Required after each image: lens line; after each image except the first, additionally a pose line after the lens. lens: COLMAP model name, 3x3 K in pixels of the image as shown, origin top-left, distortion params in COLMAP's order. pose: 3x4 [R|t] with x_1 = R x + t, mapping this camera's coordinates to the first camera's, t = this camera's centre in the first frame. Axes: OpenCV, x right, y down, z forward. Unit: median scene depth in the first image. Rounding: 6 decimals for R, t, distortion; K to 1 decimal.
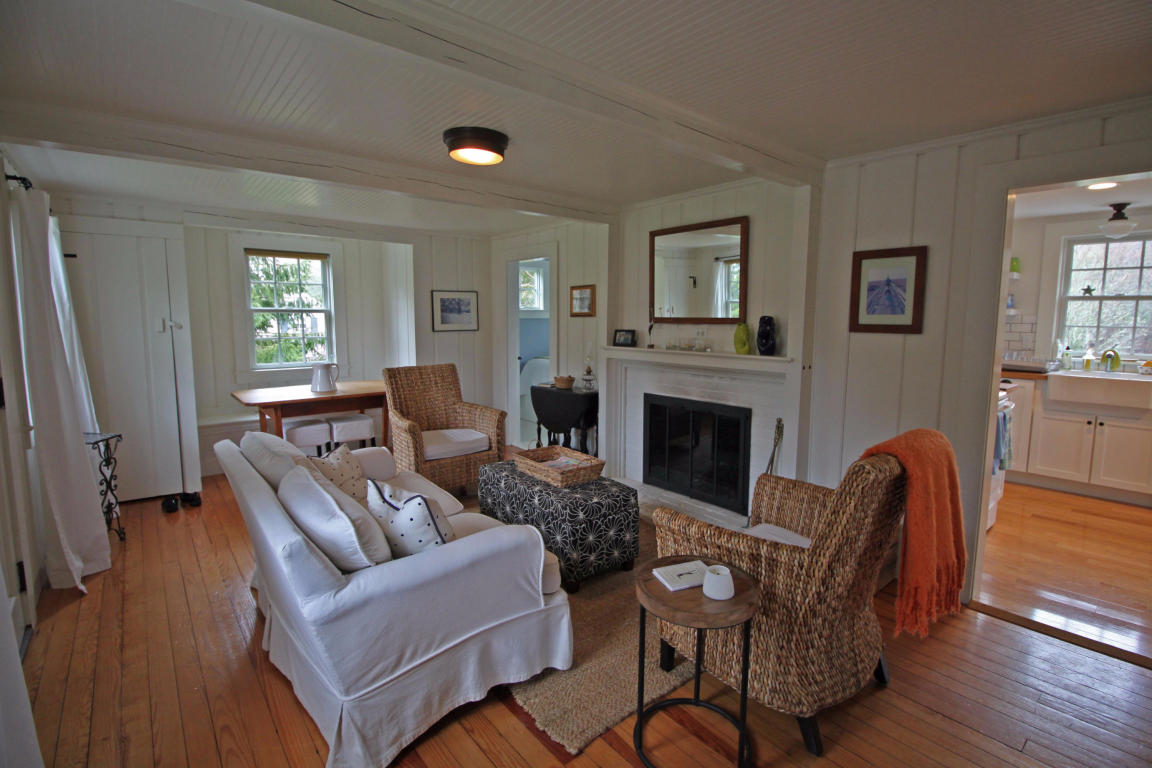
lens RADIAL K [[532.0, 0, 601.9], [0, 532.0, 371.4], [0, 0, 1]] dist [-0.014812, -0.002438]
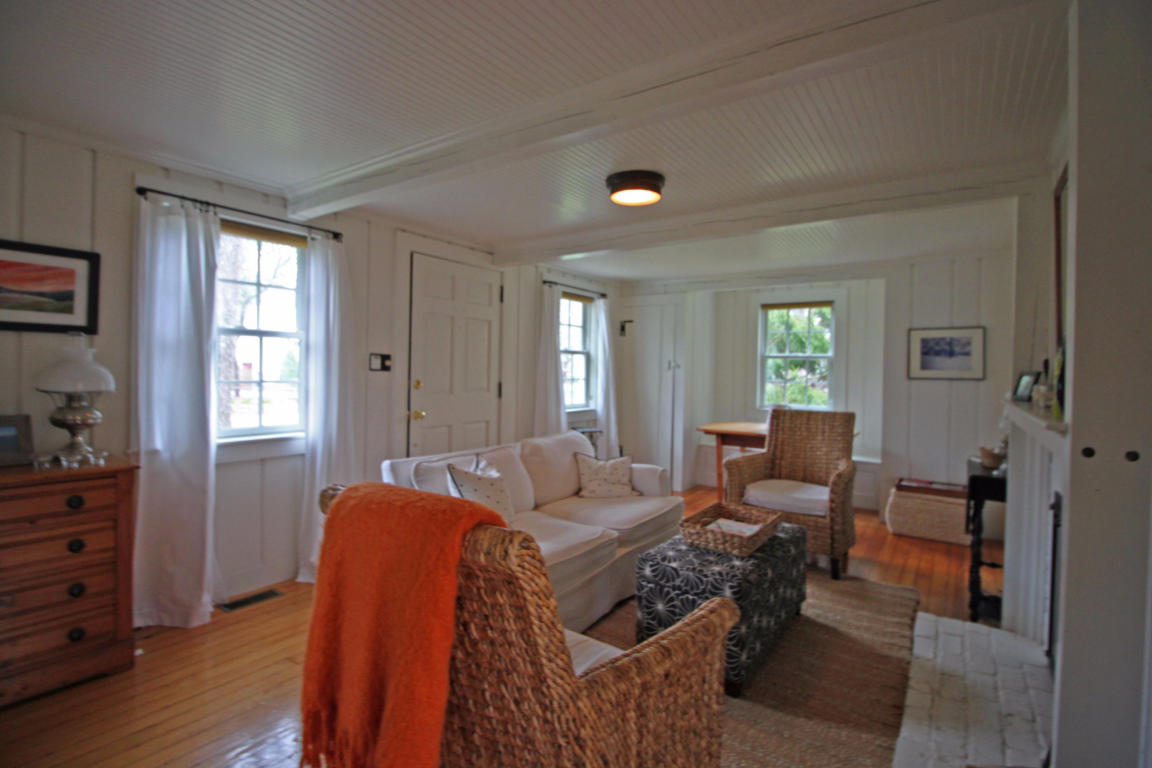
lens RADIAL K [[532.0, 0, 572.1], [0, 532.0, 379.0], [0, 0, 1]] dist [-0.014812, -0.002438]
pose [[0.209257, 0.017549, -0.977703, 0.429617], [-0.118608, 0.992912, -0.007563, -0.007859], [0.970641, 0.117546, 0.209855, 0.376094]]
